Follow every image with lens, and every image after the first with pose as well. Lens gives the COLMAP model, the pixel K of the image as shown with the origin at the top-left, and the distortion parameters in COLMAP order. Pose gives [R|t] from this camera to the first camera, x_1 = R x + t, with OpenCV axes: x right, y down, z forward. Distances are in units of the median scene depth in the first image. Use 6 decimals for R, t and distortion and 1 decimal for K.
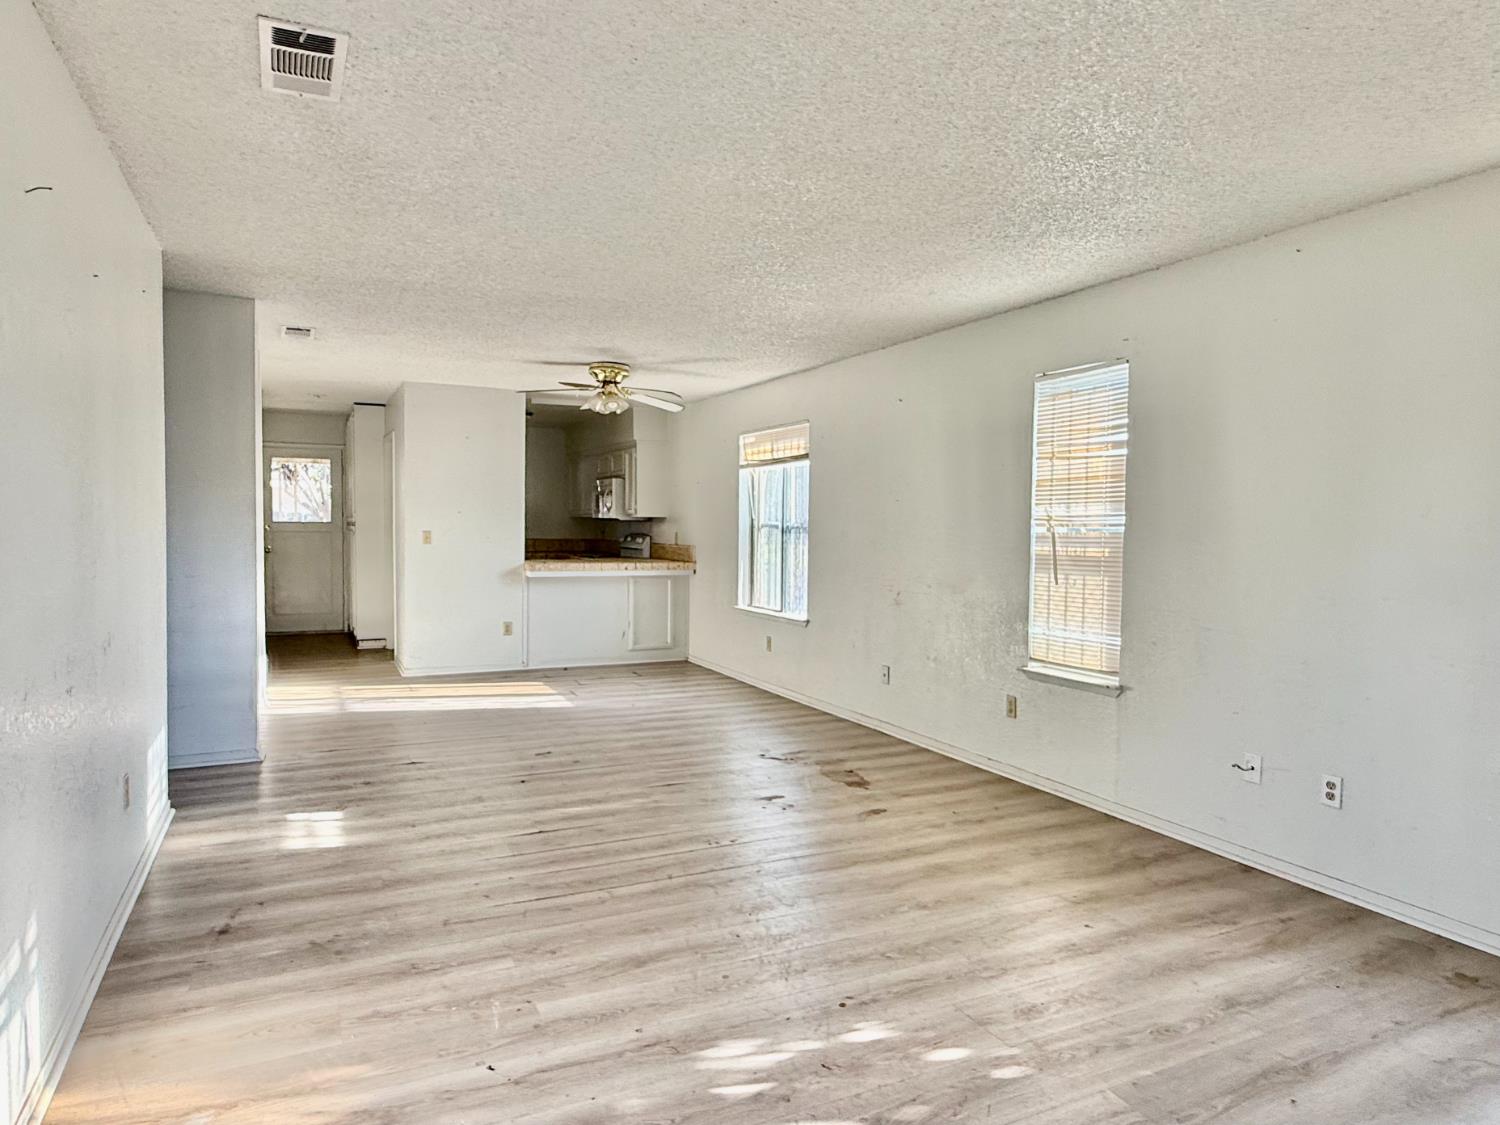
lens RADIAL K [[916.1, 0, 745.6], [0, 916.1, 561.2], [0, 0, 1]] dist [0.010367, 0.000819]
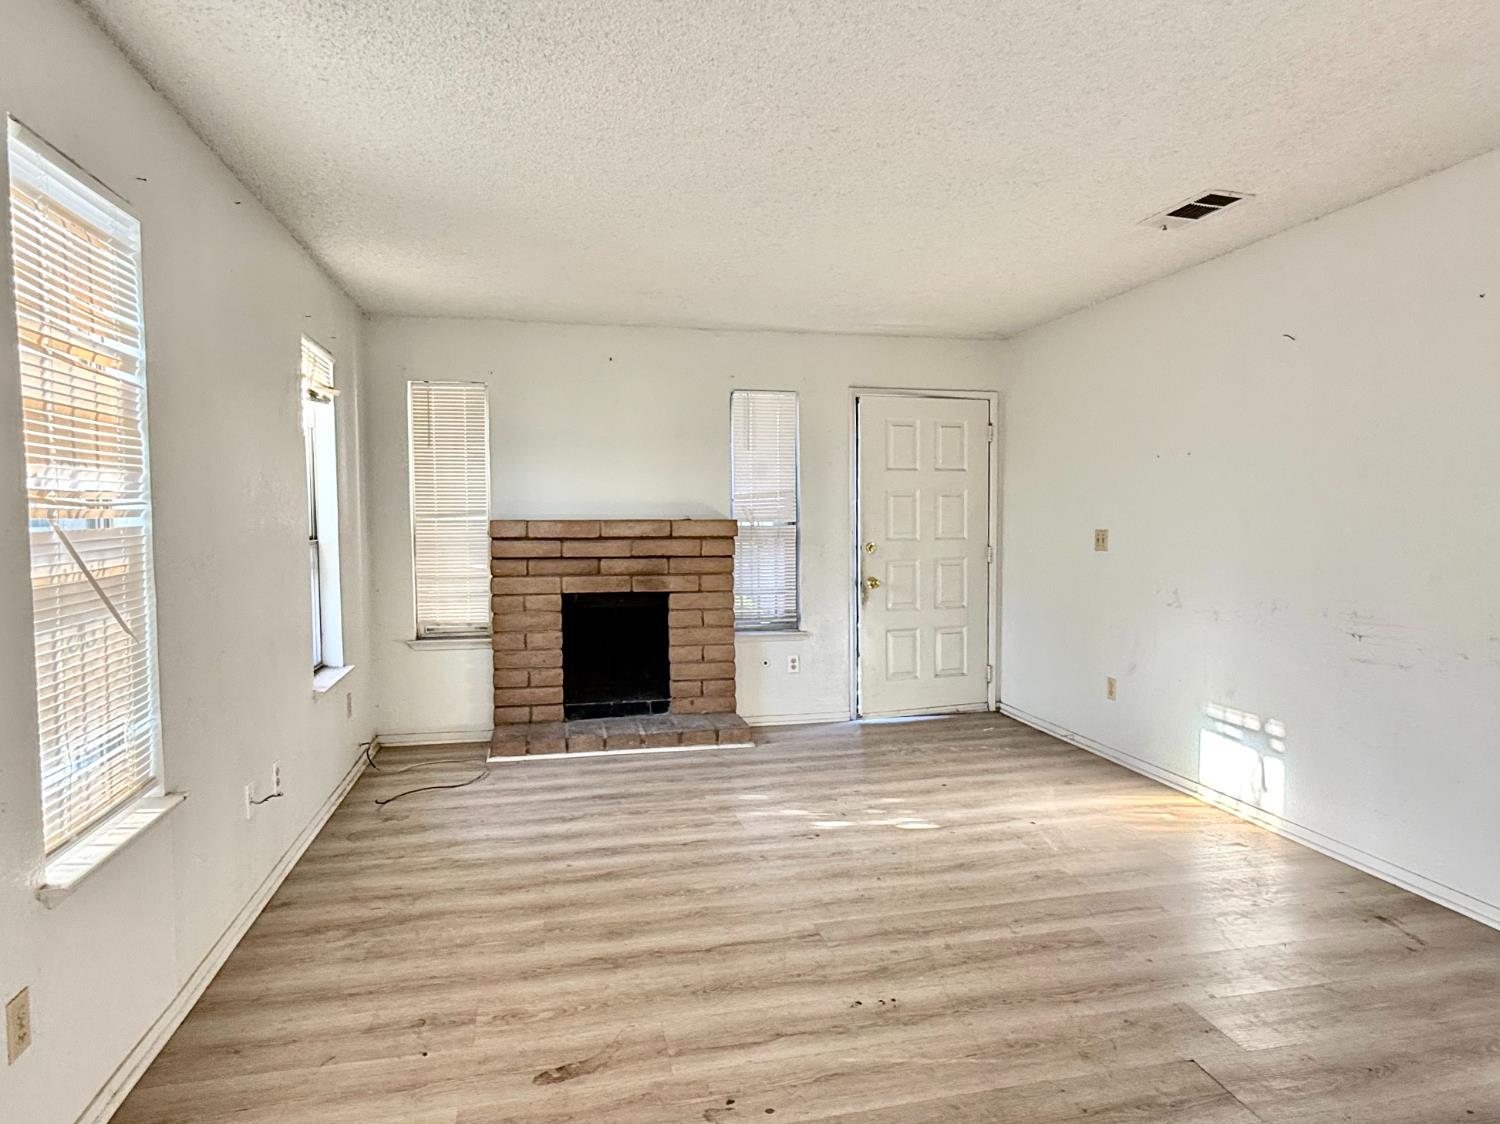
lens RADIAL K [[916.1, 0, 749.4], [0, 916.1, 565.9], [0, 0, 1]] dist [0.010367, 0.000819]
pose [[-0.972409, -0.024247, 0.232017, -0.094284], [-0.001274, 0.995121, 0.098658, -0.081080], [-0.233277, 0.095641, -0.967695, 1.854418]]
